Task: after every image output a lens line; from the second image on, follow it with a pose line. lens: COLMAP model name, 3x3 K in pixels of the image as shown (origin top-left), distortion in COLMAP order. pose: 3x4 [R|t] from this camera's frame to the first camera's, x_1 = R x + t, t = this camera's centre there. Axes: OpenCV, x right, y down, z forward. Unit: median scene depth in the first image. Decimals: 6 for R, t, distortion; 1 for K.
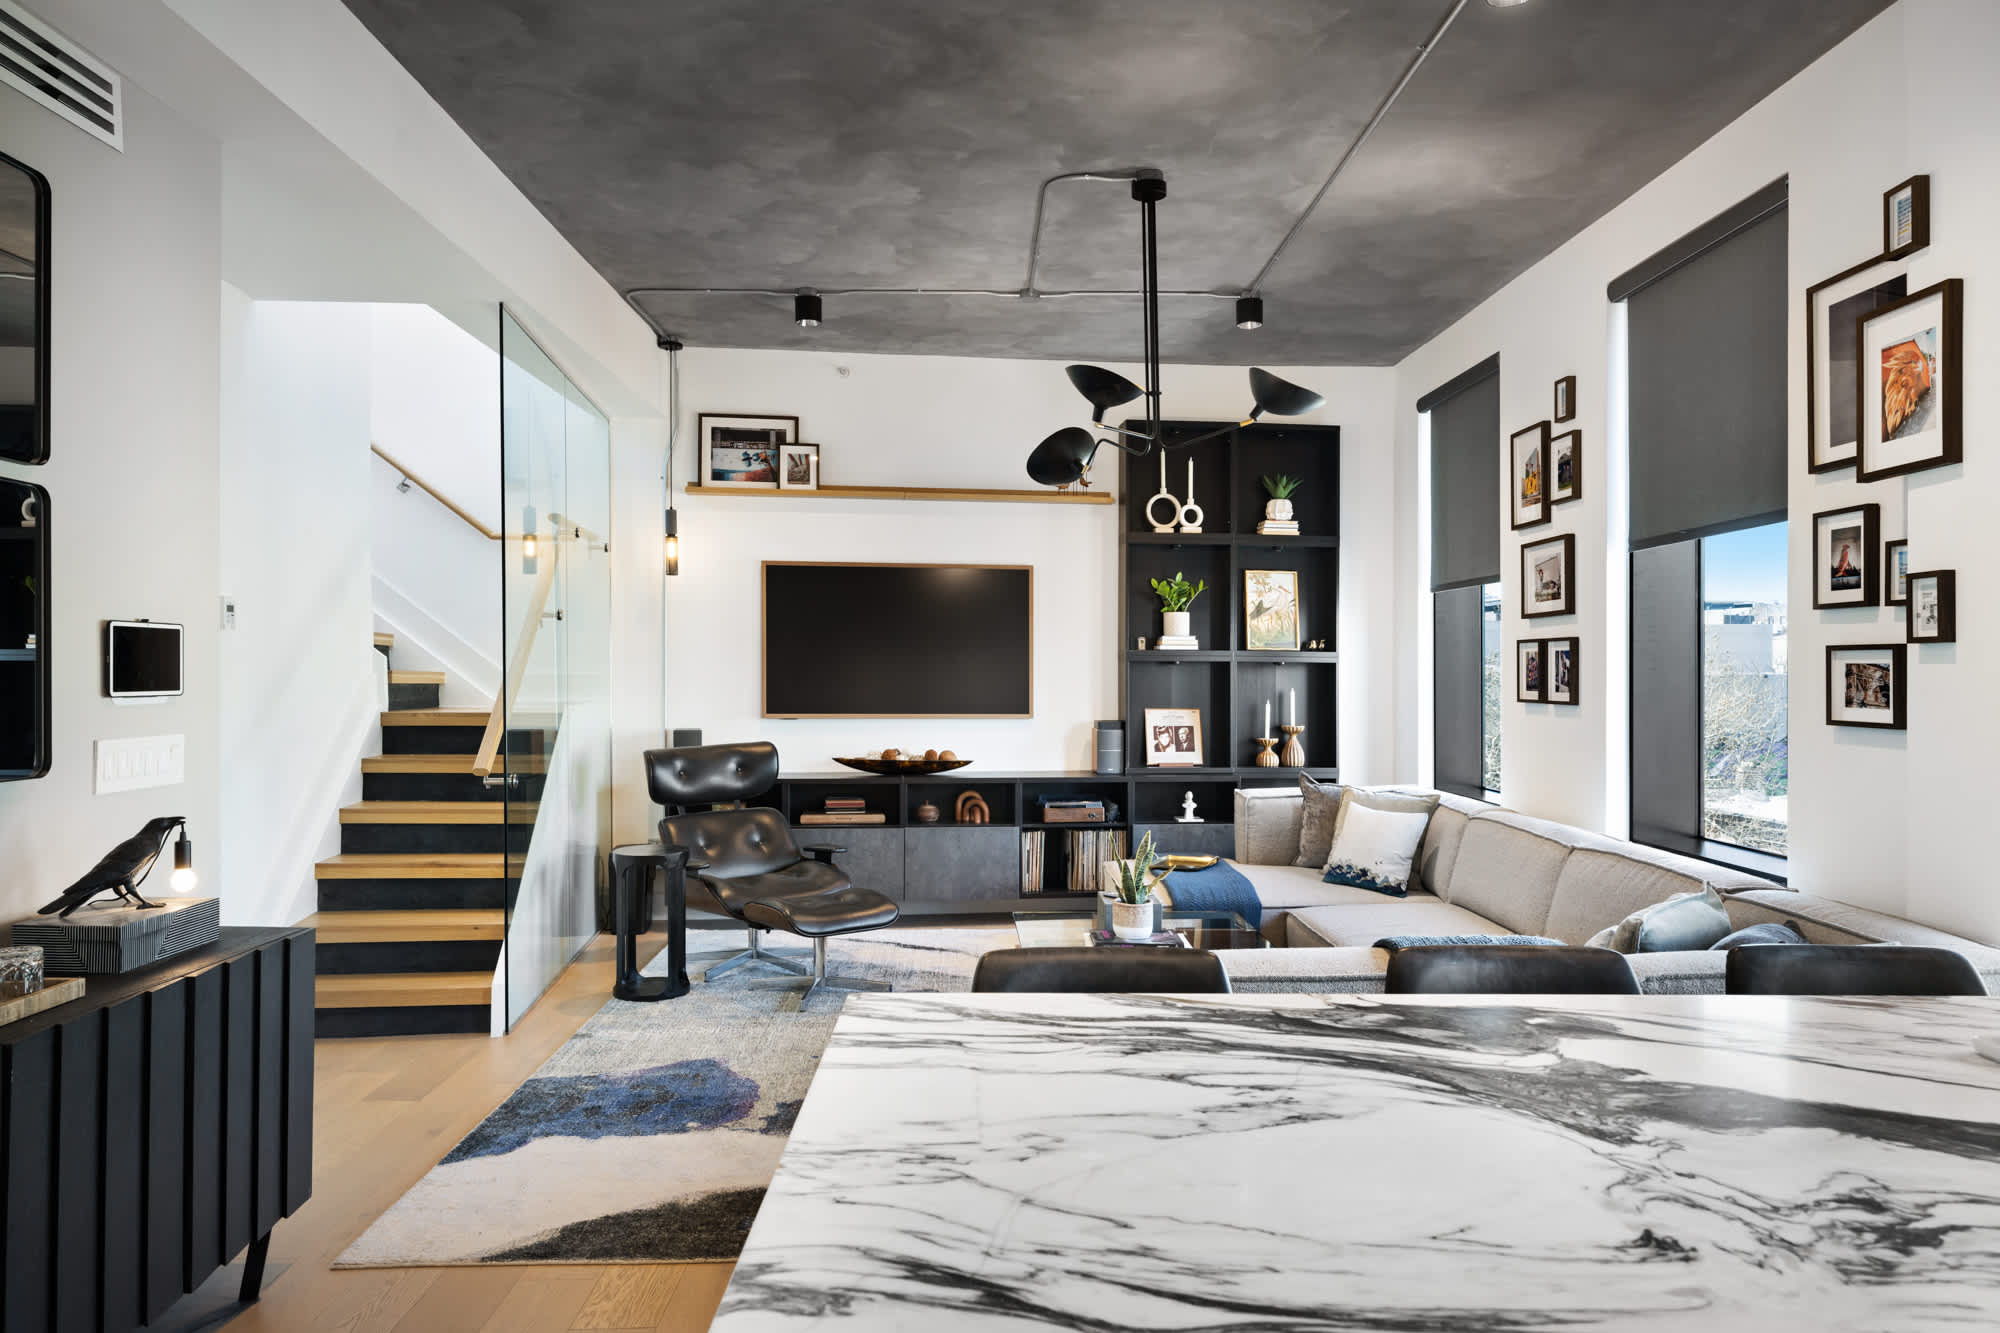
lens RADIAL K [[1249.2, 0, 1014.0], [0, 1249.2, 687.8], [0, 0, 1]] dist [0.006163, -0.004909]
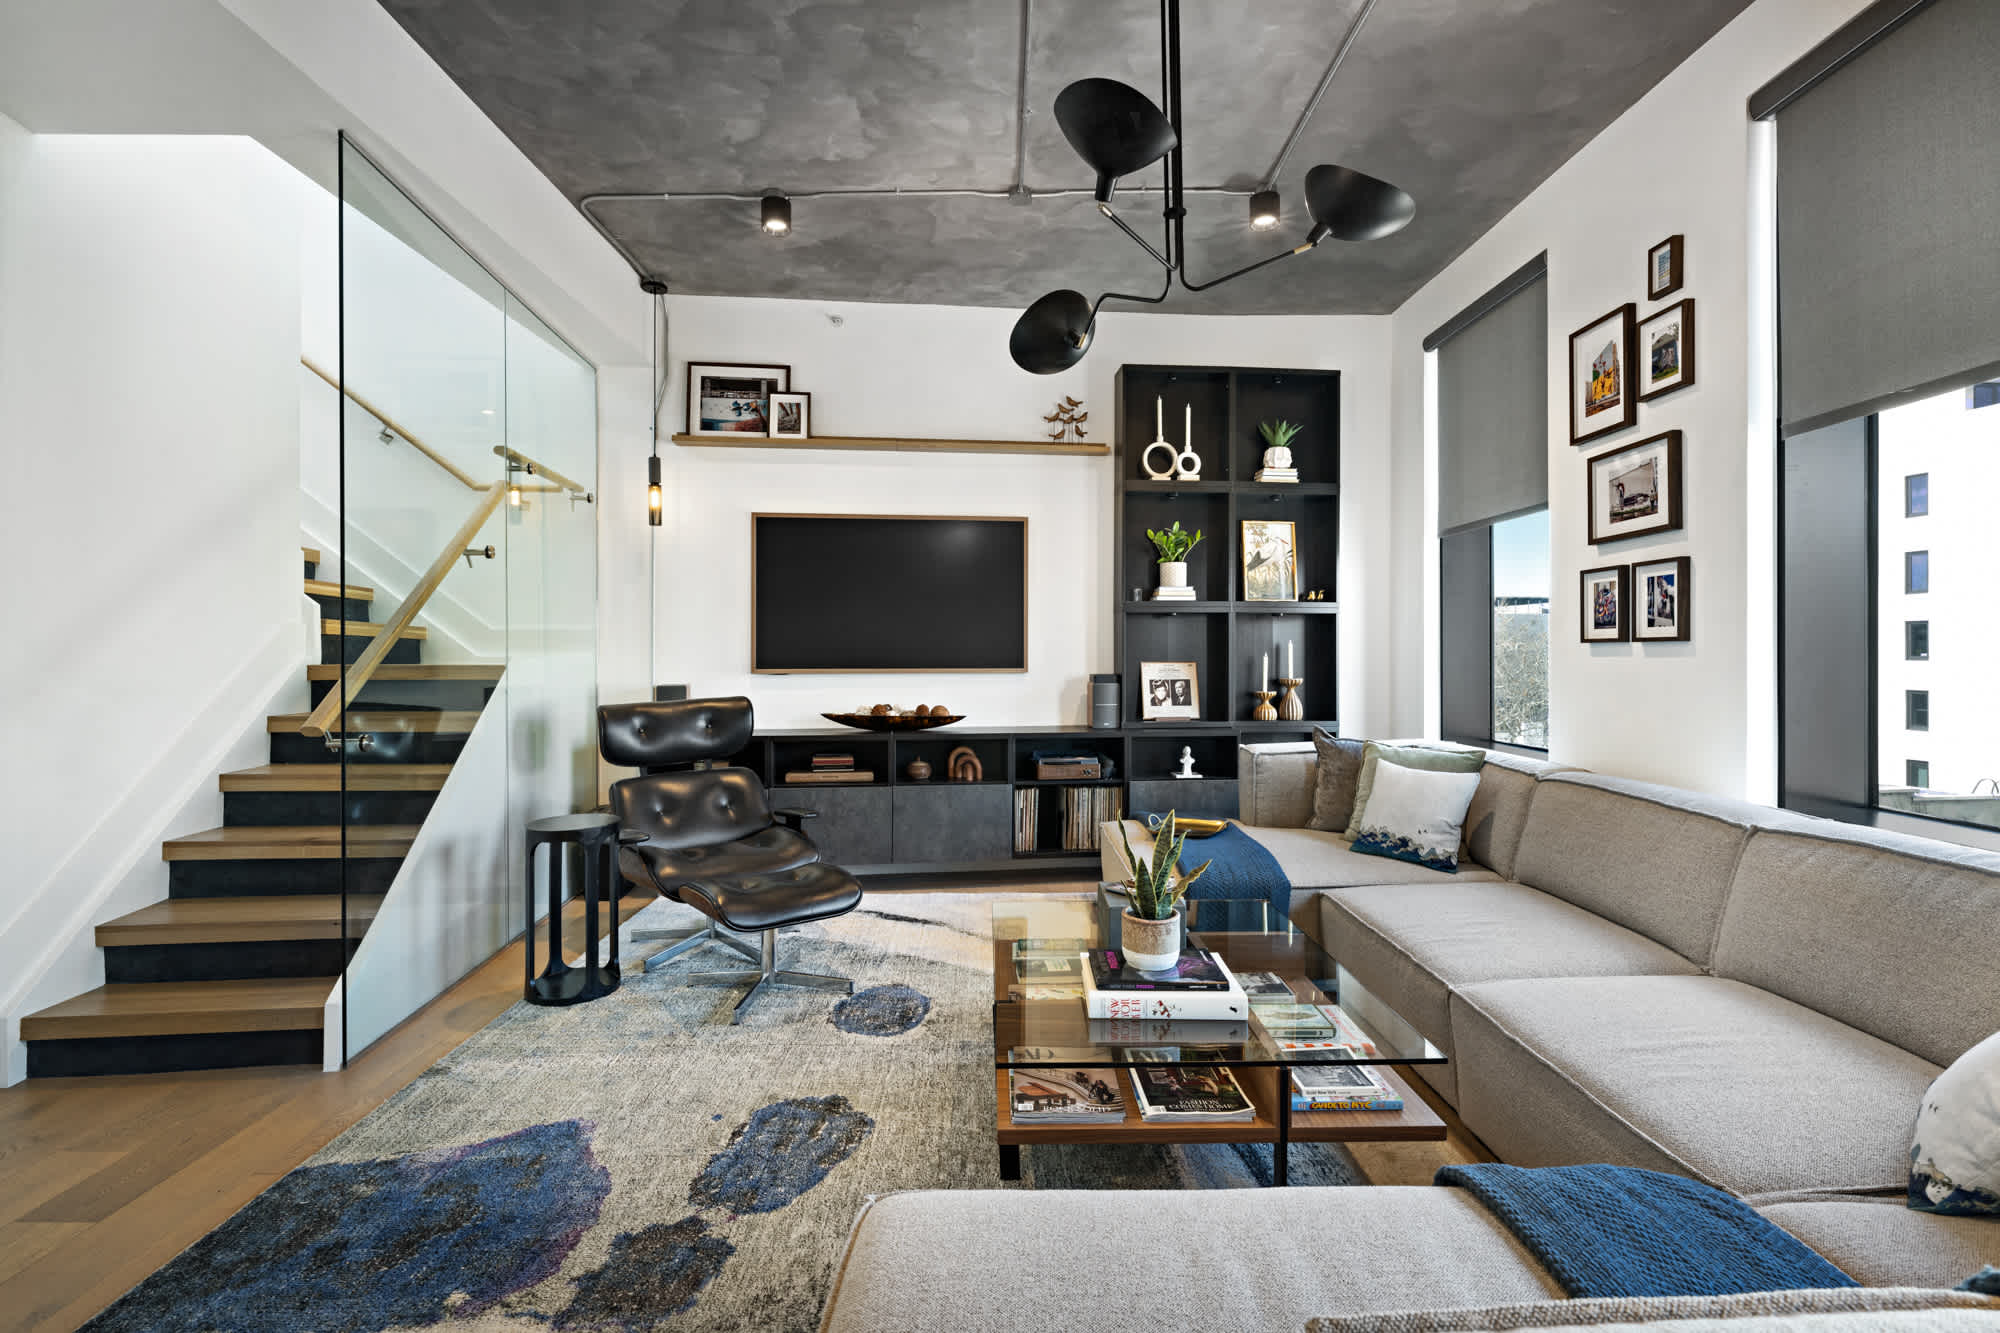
lens RADIAL K [[891.3, 0, 1009.6], [0, 891.3, 661.0], [0, 0, 1]] dist [-0.006394, 0.001117]
pose [[0.999716, -0.006725, -0.022860, 0.017498], [0.006636, 0.999970, -0.003975, 0.019817], [0.022886, 0.003822, 0.999731, 0.315690]]
